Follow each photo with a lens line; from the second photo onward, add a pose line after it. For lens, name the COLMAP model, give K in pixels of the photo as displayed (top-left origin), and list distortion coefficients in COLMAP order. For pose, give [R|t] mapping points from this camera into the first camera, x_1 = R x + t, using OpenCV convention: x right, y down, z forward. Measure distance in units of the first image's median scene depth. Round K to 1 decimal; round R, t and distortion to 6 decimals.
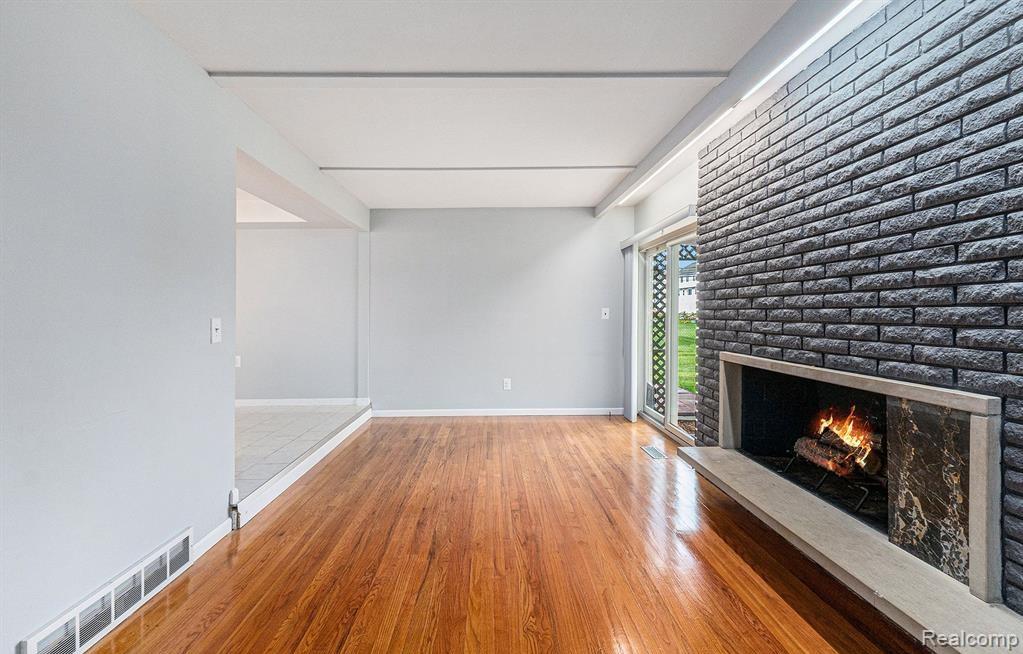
lens RADIAL K [[446.9, 0, 497.6], [0, 446.9, 325.5], [0, 0, 1]] dist [0.001093, 0.000034]
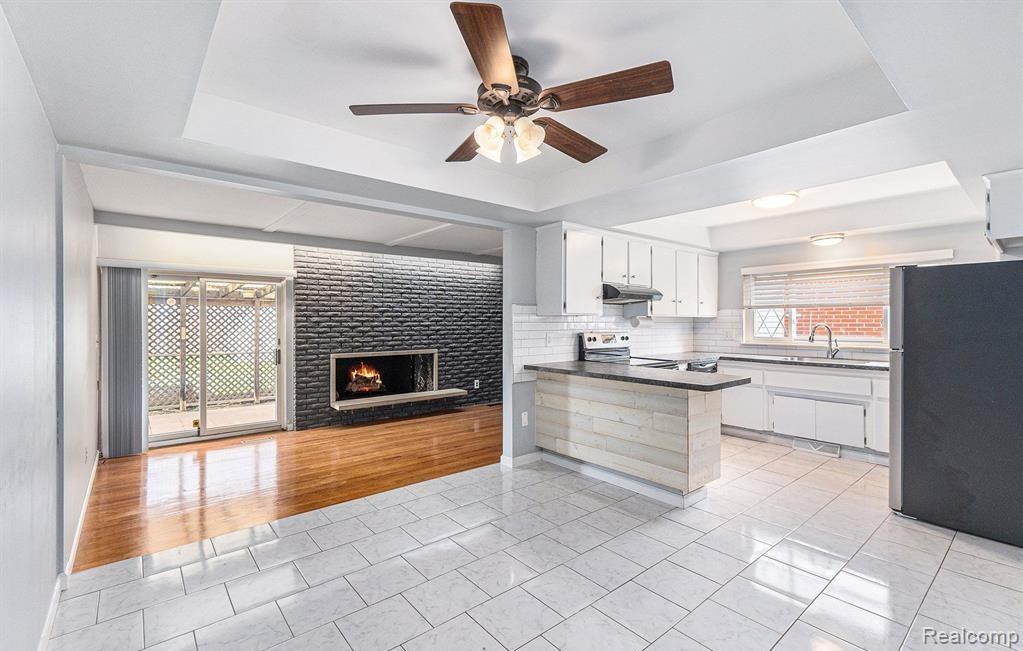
lens RADIAL K [[446.9, 0, 497.6], [0, 446.9, 324.0], [0, 0, 1]] dist [0.001093, 0.000034]
pose [[-0.622963, 0.001165, 0.782250, -2.228968], [0.027850, 0.999398, 0.020691, -0.141988], [-0.781755, 0.034675, -0.622621, 2.458057]]
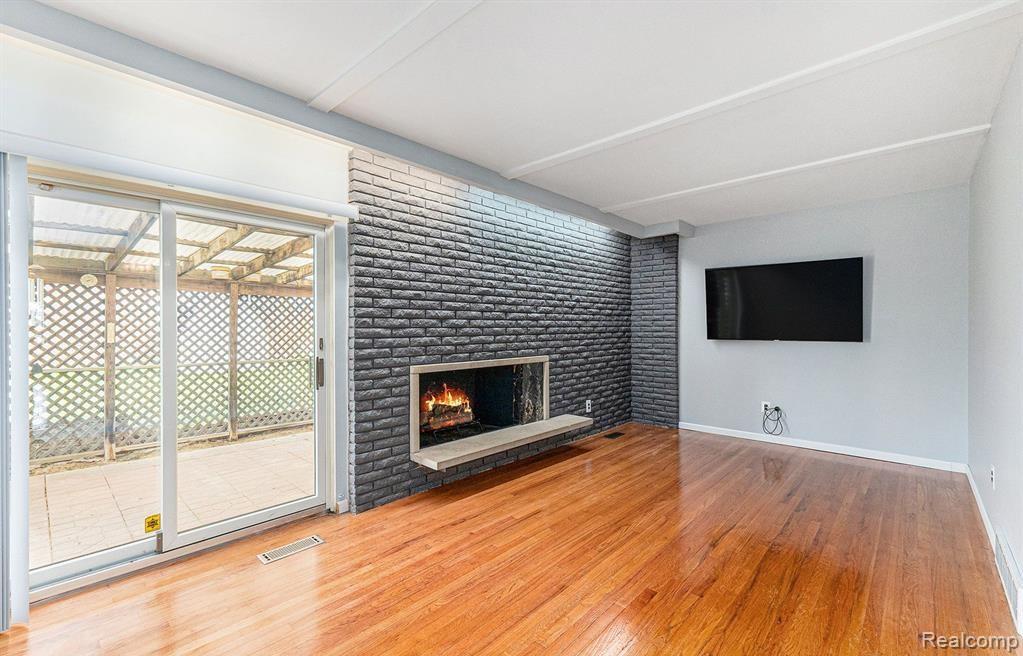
lens RADIAL K [[436.5, 0, 504.1], [0, 436.5, 329.8], [0, 0, 1]] dist [0.000181, 0.000123]
pose [[-0.721098, 0.002083, 0.692830, -0.596640], [0.025801, 0.999383, 0.023849, -0.075629], [-0.692353, 0.035073, -0.720706, 2.401109]]
